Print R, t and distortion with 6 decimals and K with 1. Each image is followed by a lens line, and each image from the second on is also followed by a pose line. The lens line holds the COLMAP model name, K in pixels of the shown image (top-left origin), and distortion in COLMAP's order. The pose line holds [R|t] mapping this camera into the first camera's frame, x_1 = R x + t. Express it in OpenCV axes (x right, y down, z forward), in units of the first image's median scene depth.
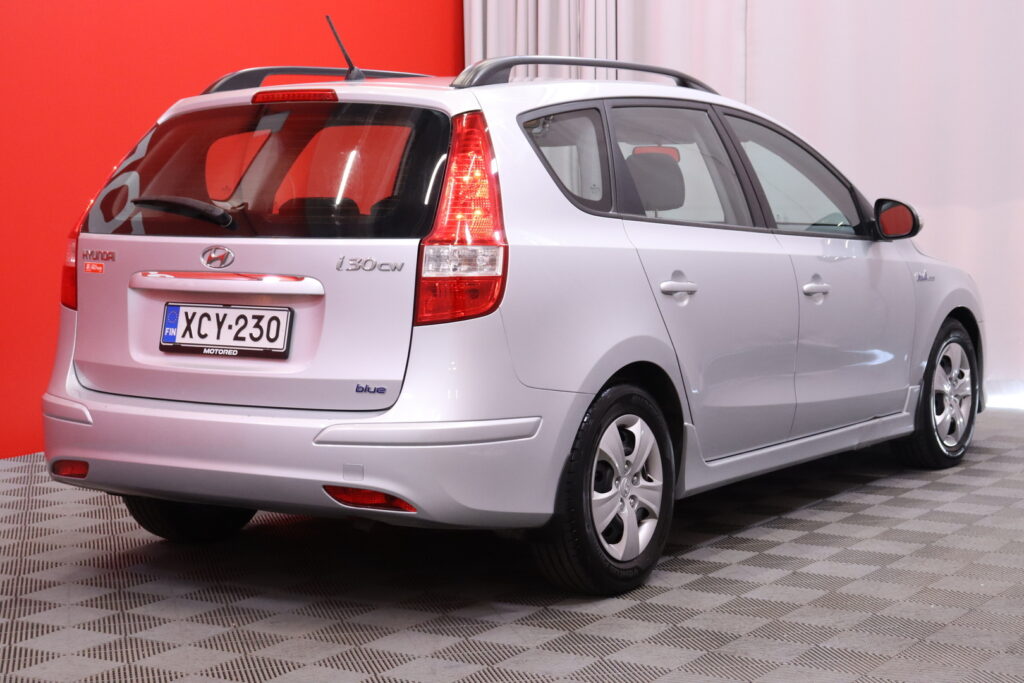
lens RADIAL K [[2050.7, 0, 512.0], [0, 2050.7, 341.5], [0, 0, 1]] dist [0.062538, 0.068586]
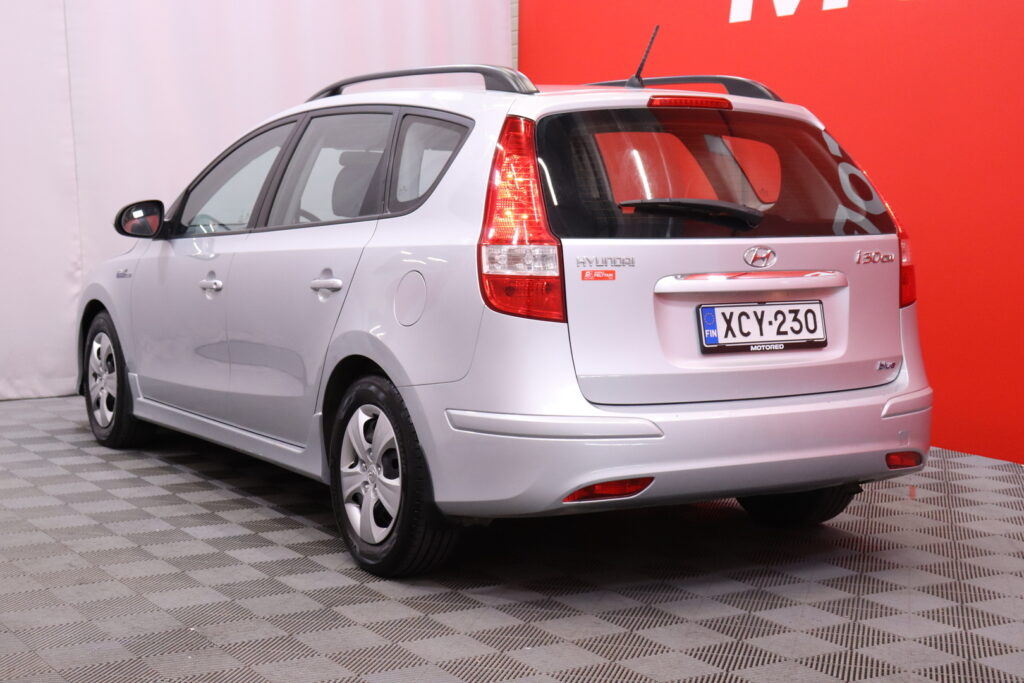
lens RADIAL K [[1756.1, 0, 512.0], [0, 1756.1, 341.5], [0, 0, 1]] dist [-0.016402, -0.032590]
pose [[0.450966, -0.075196, 0.889368, -0.992813], [0.067837, 0.996450, 0.049852, -0.051179], [-0.889960, 0.037850, 0.454466, 0.711174]]
